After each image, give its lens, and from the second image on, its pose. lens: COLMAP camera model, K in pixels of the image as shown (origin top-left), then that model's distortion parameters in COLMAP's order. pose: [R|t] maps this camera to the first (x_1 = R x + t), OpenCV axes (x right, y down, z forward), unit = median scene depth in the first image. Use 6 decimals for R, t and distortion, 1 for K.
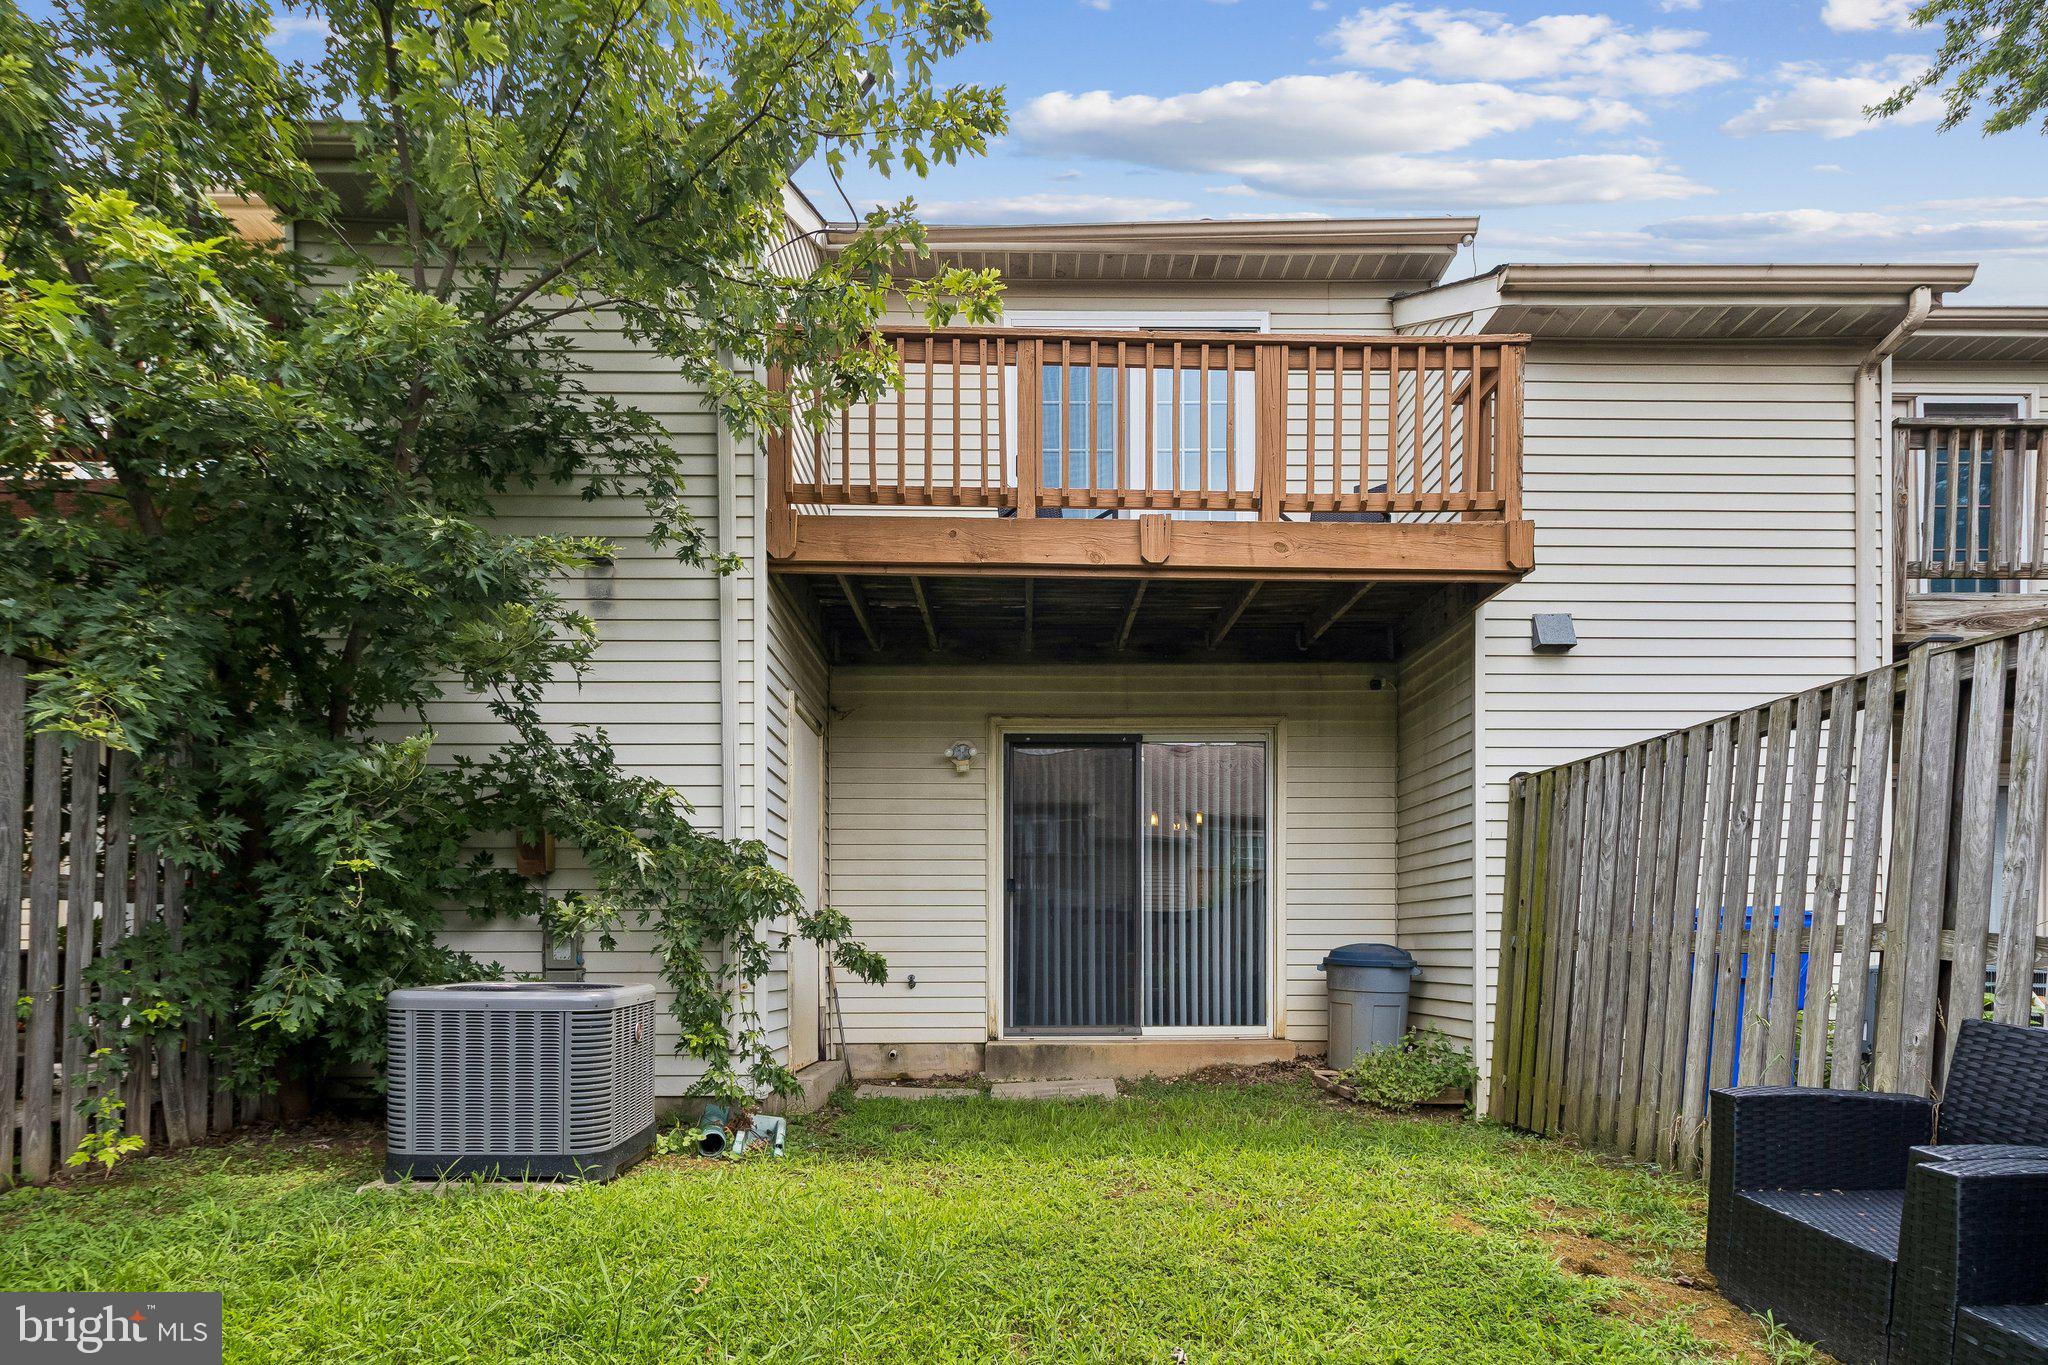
lens RADIAL K [[1050.4, 0, 1022.8], [0, 1050.4, 981.2], [0, 0, 1]] dist [0.000117, -0.000294]
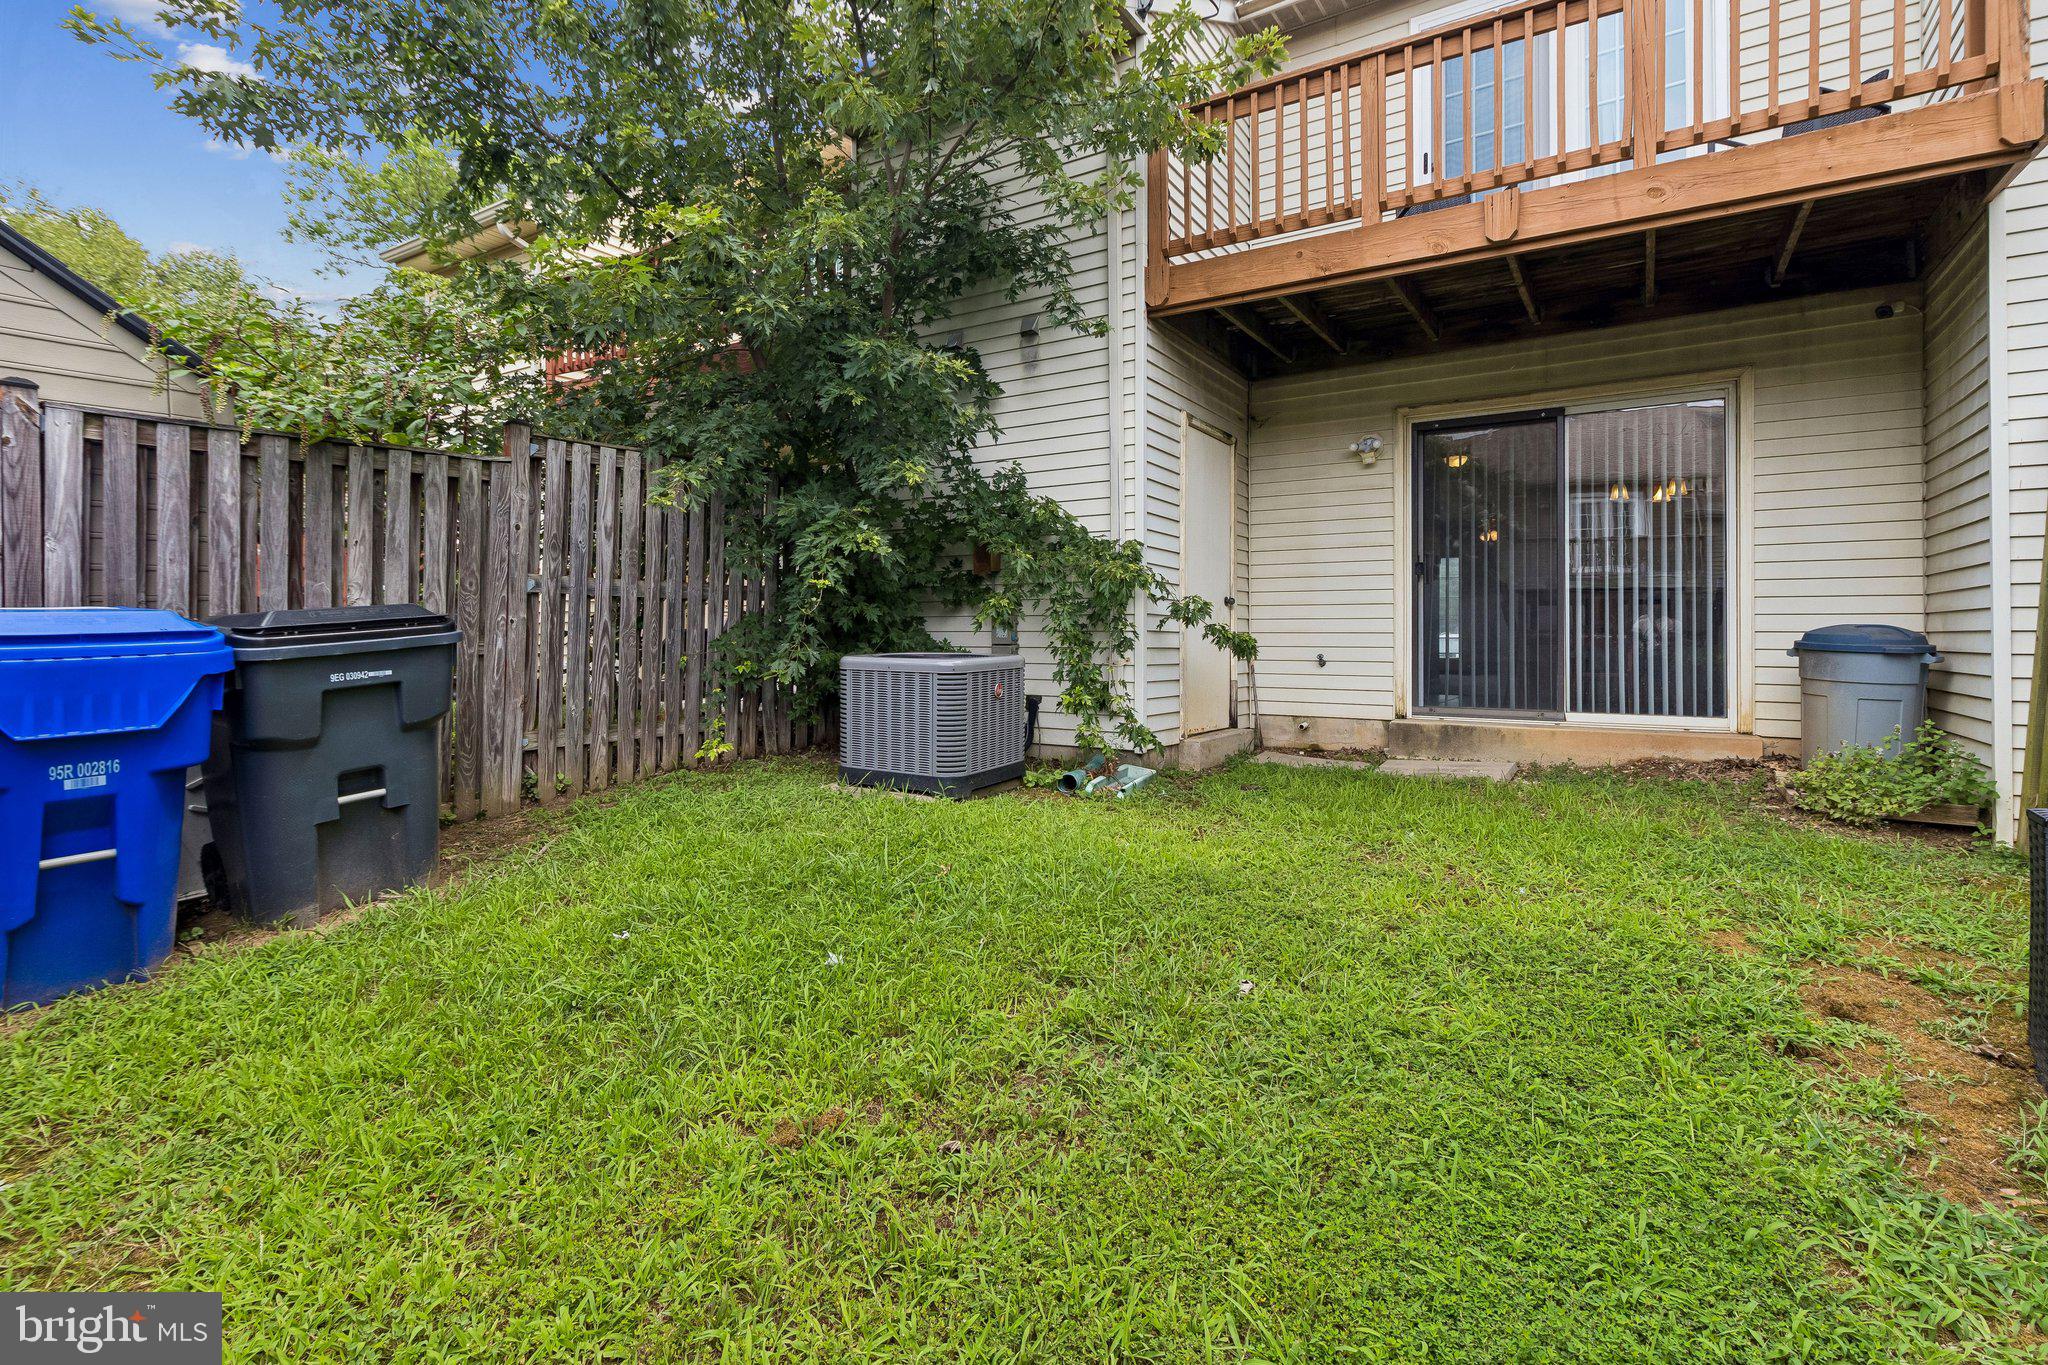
lens RADIAL K [[952.5, 0, 1020.7], [0, 952.5, 654.8], [0, 0, 1]] dist [0.001438, 0.000195]
pose [[0.837352, 0.015205, -0.546452, 0.193722], [-0.018896, 0.999821, -0.001135, 0.001807], [0.546337, 0.011276, 0.837490, 0.002810]]
